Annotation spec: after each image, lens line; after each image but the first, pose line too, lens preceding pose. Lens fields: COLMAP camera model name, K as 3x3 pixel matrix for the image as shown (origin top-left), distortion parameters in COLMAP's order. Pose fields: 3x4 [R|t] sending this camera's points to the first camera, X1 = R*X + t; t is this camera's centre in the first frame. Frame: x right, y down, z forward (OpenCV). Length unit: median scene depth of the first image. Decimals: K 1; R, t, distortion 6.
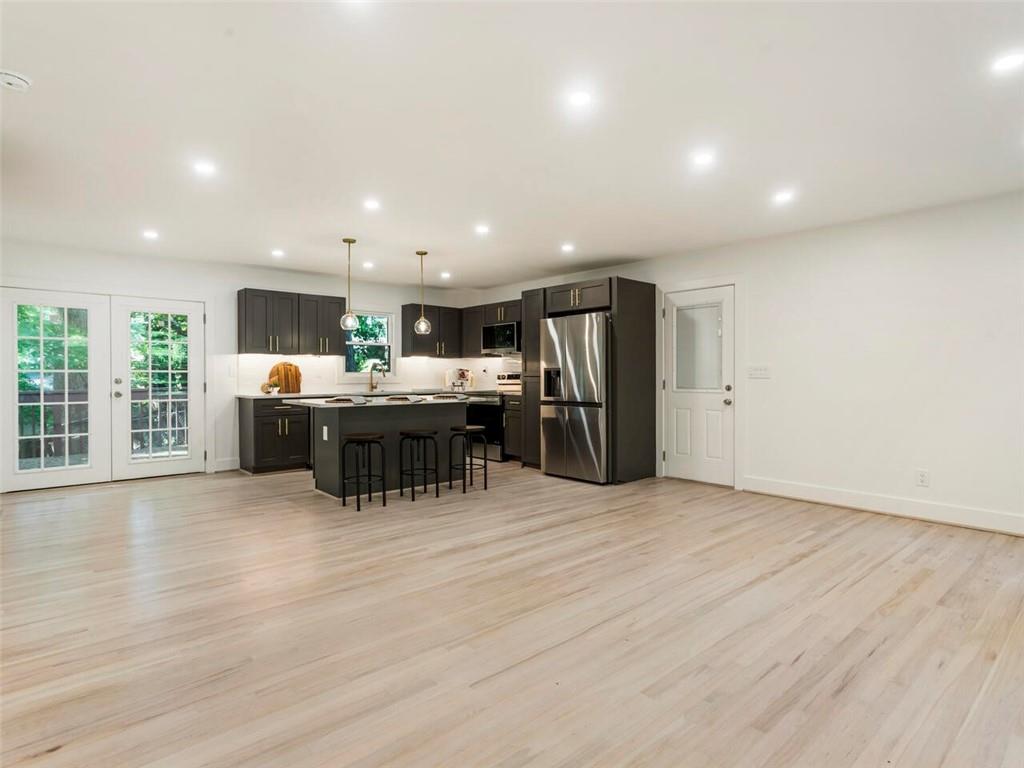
lens RADIAL K [[554.4, 0, 513.3], [0, 554.4, 378.9], [0, 0, 1]] dist [0.002782, 0.000108]
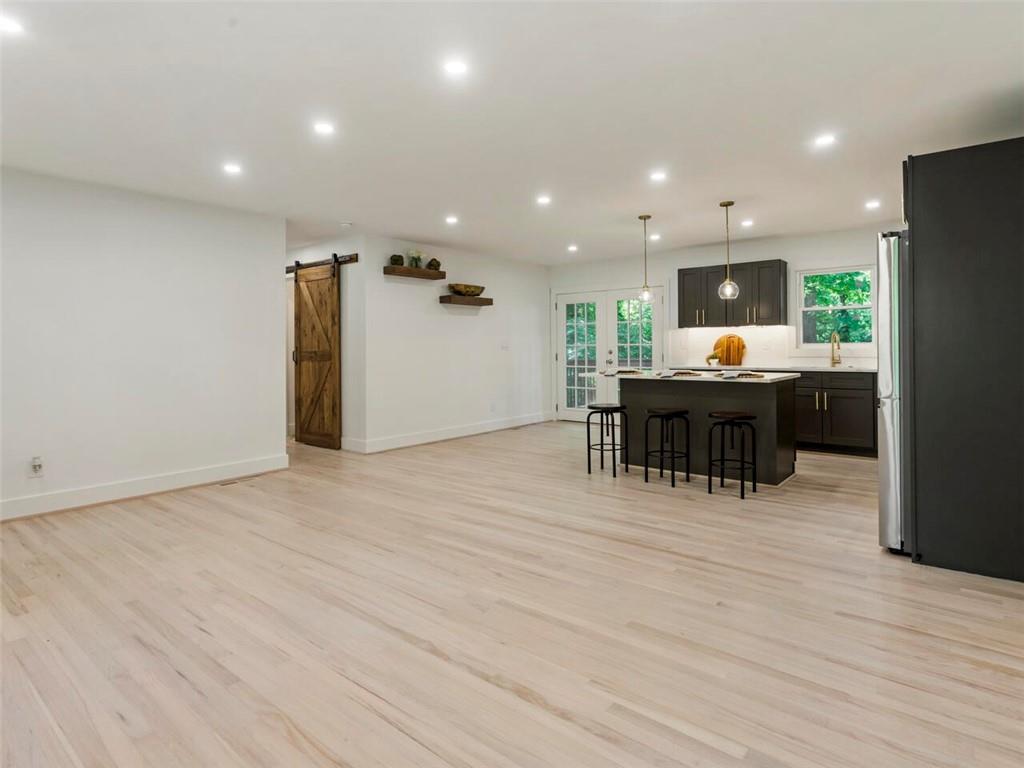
lens RADIAL K [[559.5, 0, 510.6], [0, 559.5, 347.8], [0, 0, 1]] dist [0.001686, 0.000644]
pose [[0.158736, 0.000337, -0.987321, 0.592640], [-0.000623, 1.000000, 0.000241, -0.006572], [0.987321, 0.000577, 0.158736, 0.509832]]
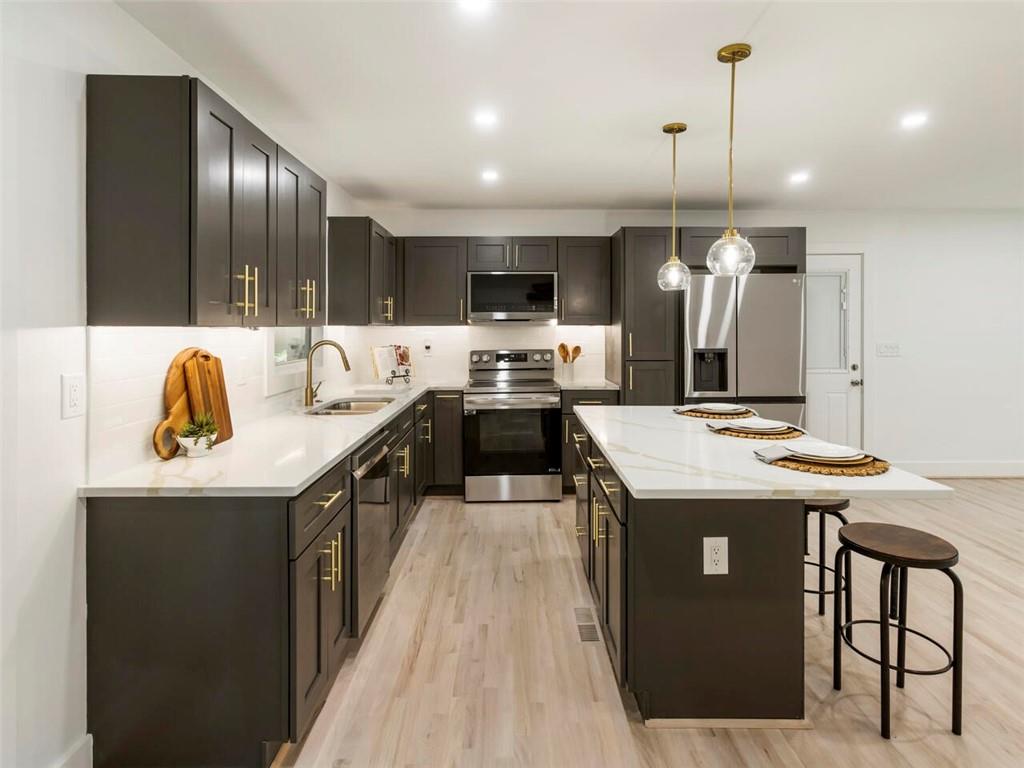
lens RADIAL K [[566.2, 0, 511.8], [0, 566.2, 328.1], [0, 0, 1]] dist [0.000028, 0.000175]
pose [[0.655037, -0.003001, 0.755590, -0.609282], [0.007769, 0.999966, -0.002763, -0.044854], [-0.755556, 0.007679, 0.655039, 0.736705]]
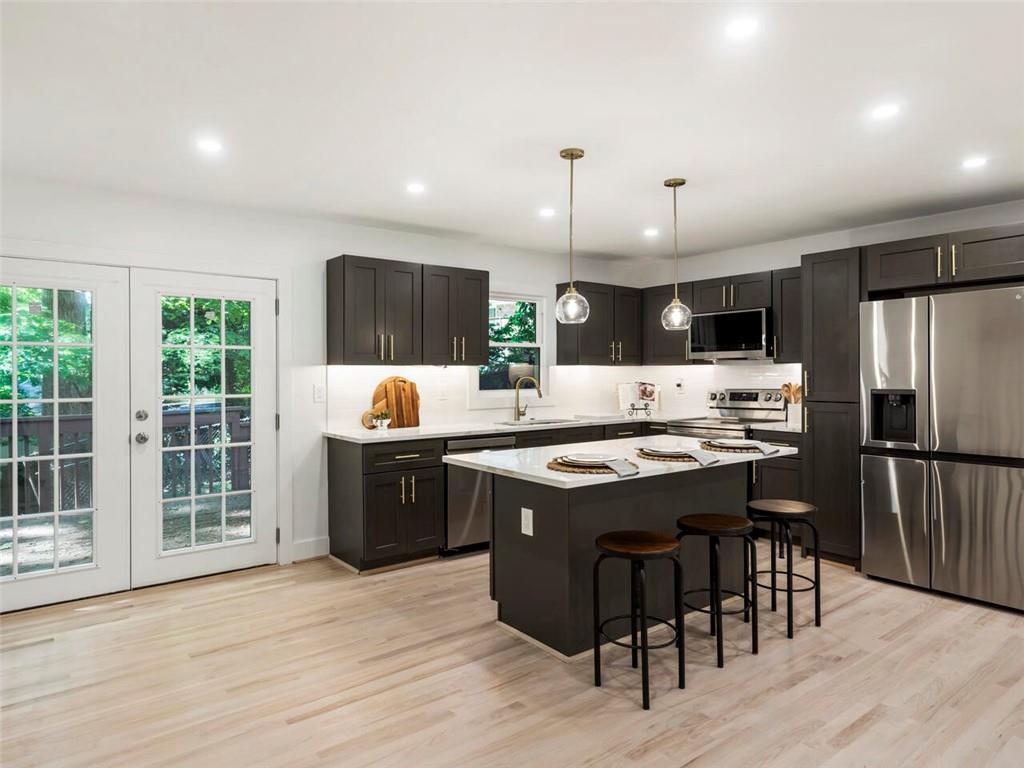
lens RADIAL K [[642.3, 0, 511.6], [0, 642.3, 375.2], [0, 0, 1]] dist [0.000073, 0.001201]
pose [[0.998155, -0.002990, -0.060650, -0.272576], [0.002762, 0.999989, -0.003832, -0.032856], [0.060660, 0.003657, 0.998152, 0.338504]]
